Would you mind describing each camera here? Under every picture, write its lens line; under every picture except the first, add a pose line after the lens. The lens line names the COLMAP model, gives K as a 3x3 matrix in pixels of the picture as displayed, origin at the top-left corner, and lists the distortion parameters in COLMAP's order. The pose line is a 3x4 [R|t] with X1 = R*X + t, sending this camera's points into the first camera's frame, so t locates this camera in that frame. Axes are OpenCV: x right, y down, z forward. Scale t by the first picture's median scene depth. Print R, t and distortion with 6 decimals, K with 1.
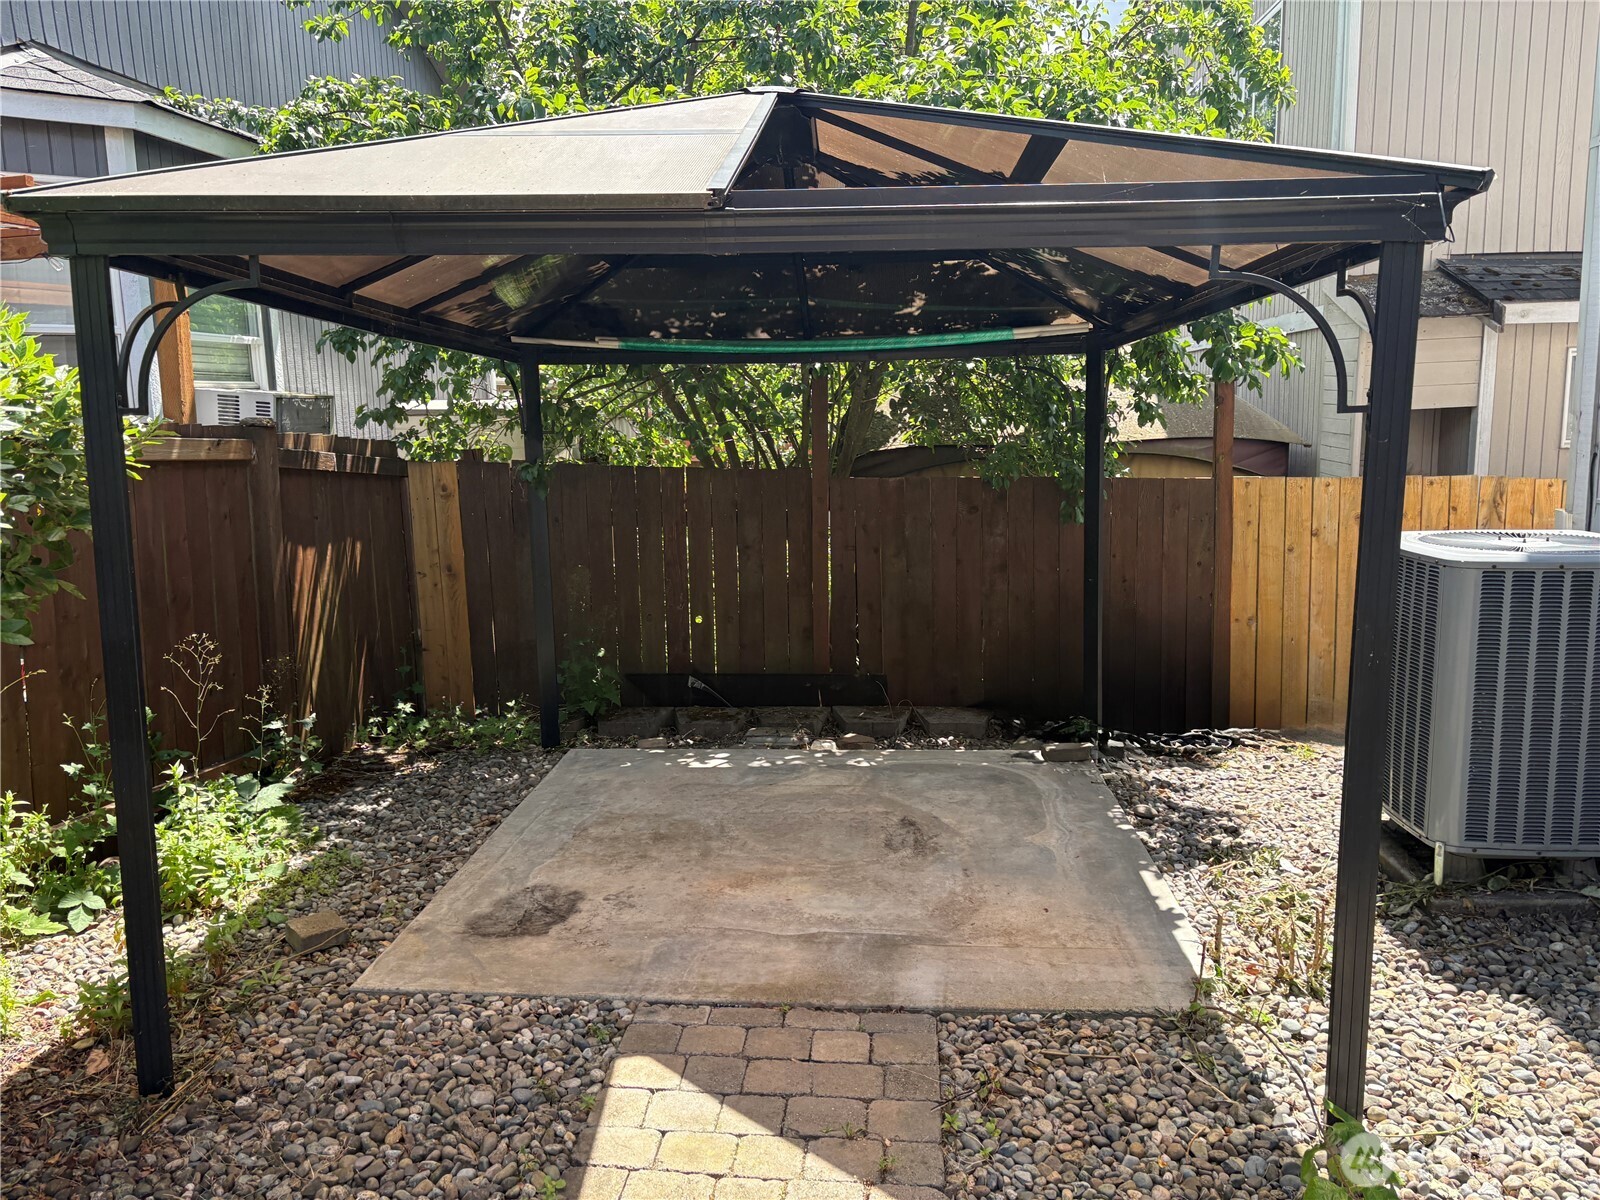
lens RADIAL K [[1228.4, 0, 801.8], [0, 1228.4, 600.7], [0, 0, 1]] dist [0.015454, 0.003110]
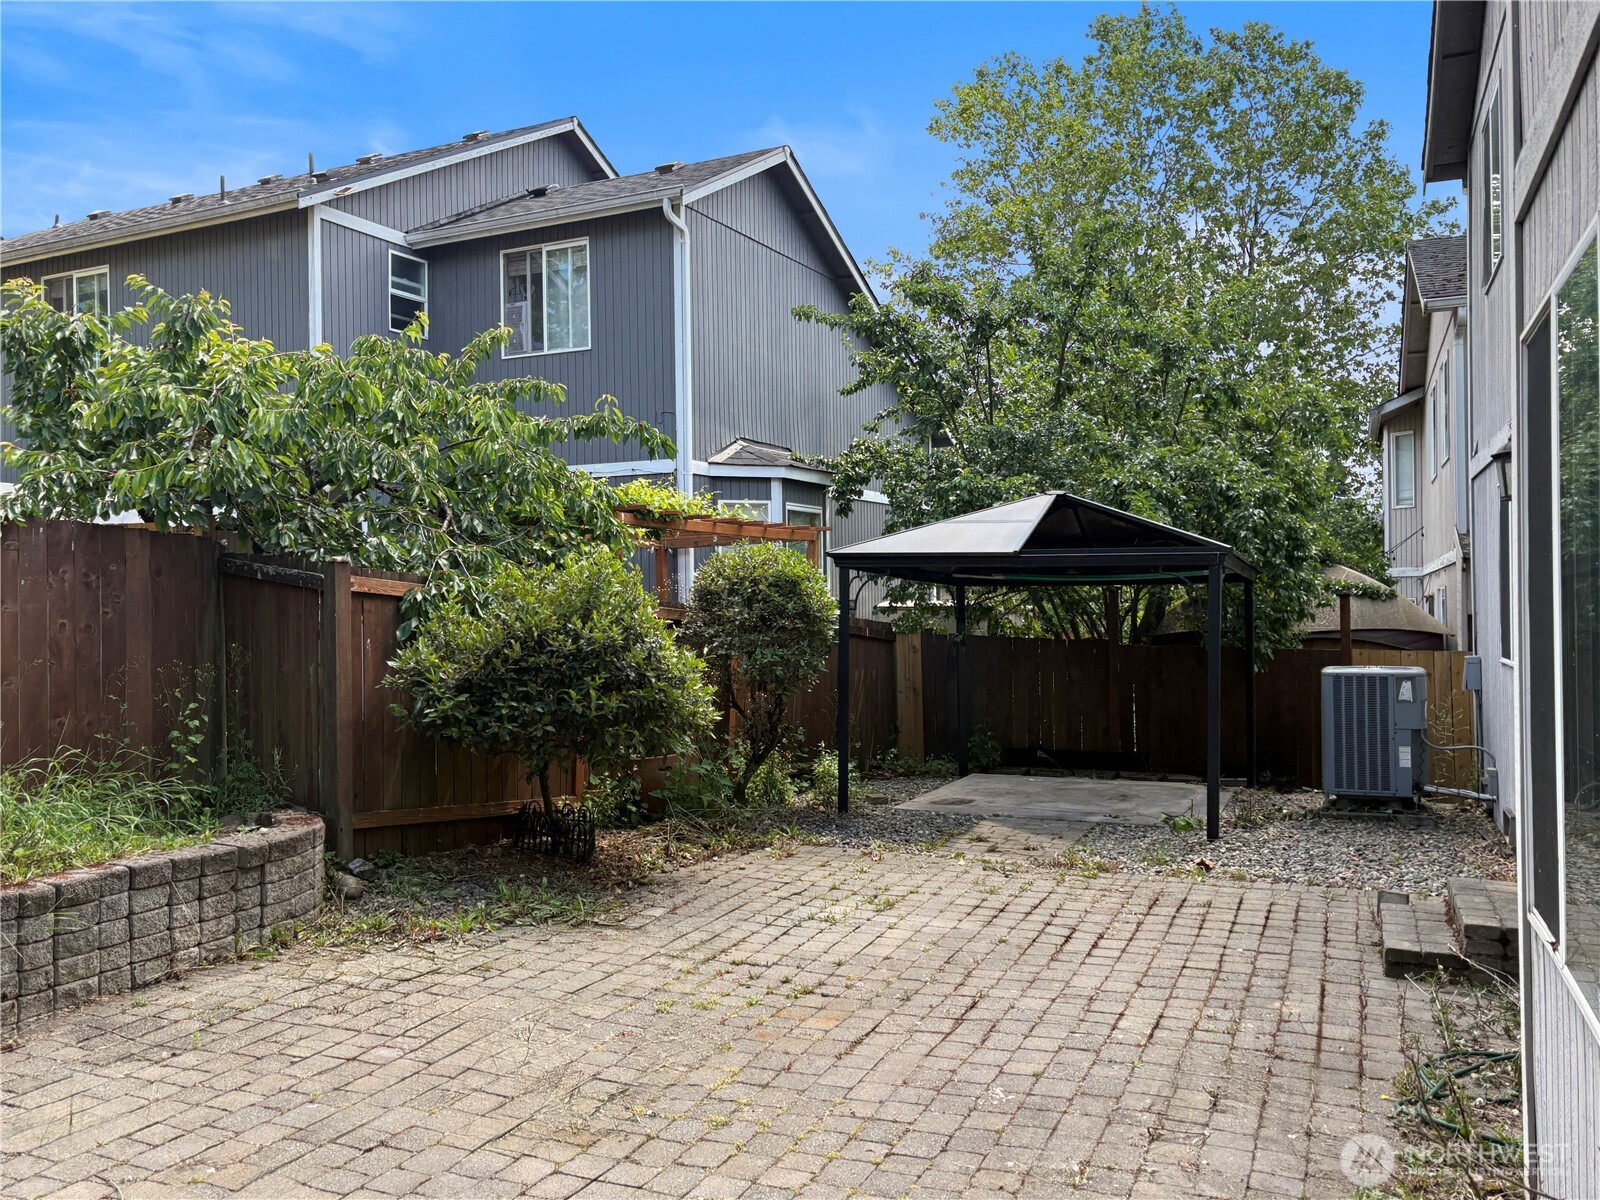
lens RADIAL K [[1286.5, 0, 796.8], [0, 1286.5, 601.6], [0, 0, 1]] dist [0.005234, 0.000292]
pose [[0.946292, 0.006227, -0.323253, 0.190907], [-0.056010, 0.987854, -0.144936, 0.142525], [0.318424, 0.155257, 0.935148, -0.972704]]
